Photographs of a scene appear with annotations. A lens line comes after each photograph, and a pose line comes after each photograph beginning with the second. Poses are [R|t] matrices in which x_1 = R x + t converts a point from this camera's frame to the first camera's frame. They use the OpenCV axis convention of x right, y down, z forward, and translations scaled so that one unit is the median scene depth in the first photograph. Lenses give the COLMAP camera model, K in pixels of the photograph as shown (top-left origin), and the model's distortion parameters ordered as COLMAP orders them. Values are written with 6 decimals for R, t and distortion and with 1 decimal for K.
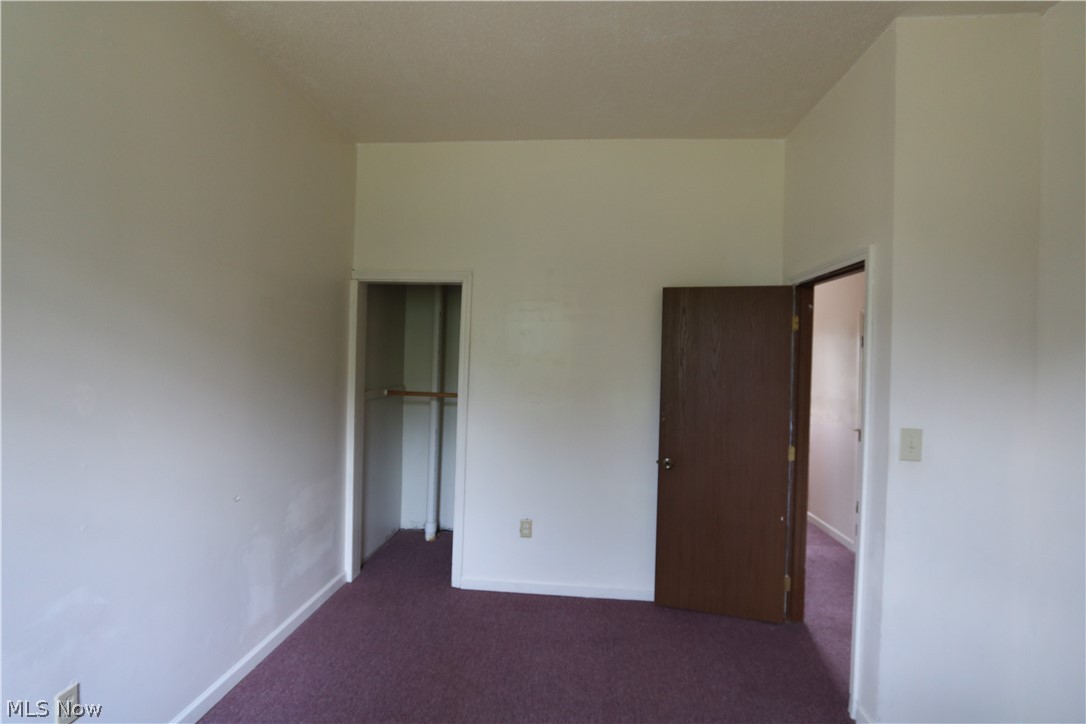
lens RADIAL K [[500.8, 0, 543.0], [0, 500.8, 362.0], [0, 0, 1]] dist [0.000572, 0.000161]
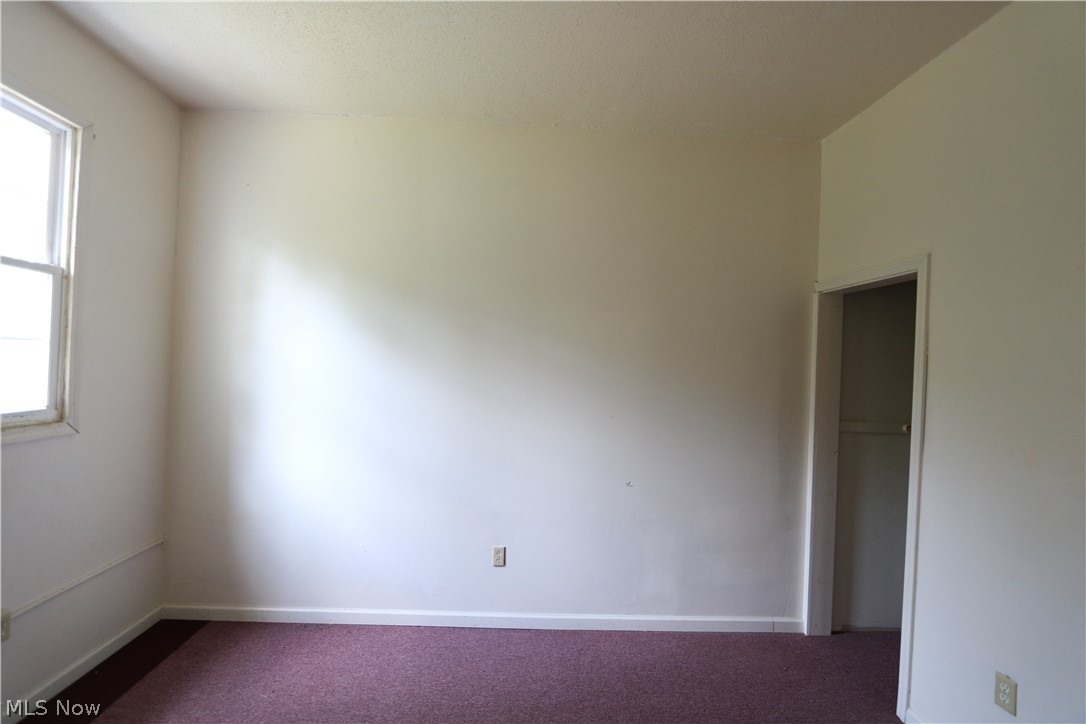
lens RADIAL K [[518.6, 0, 543.0], [0, 518.6, 362.0], [0, 0, 1]] dist [-0.000613, -0.000242]
pose [[0.140767, -0.023400, -0.989766, 0.464805], [-0.040352, 0.998754, -0.029351, 0.005213], [0.989220, 0.044070, 0.139648, 0.396891]]
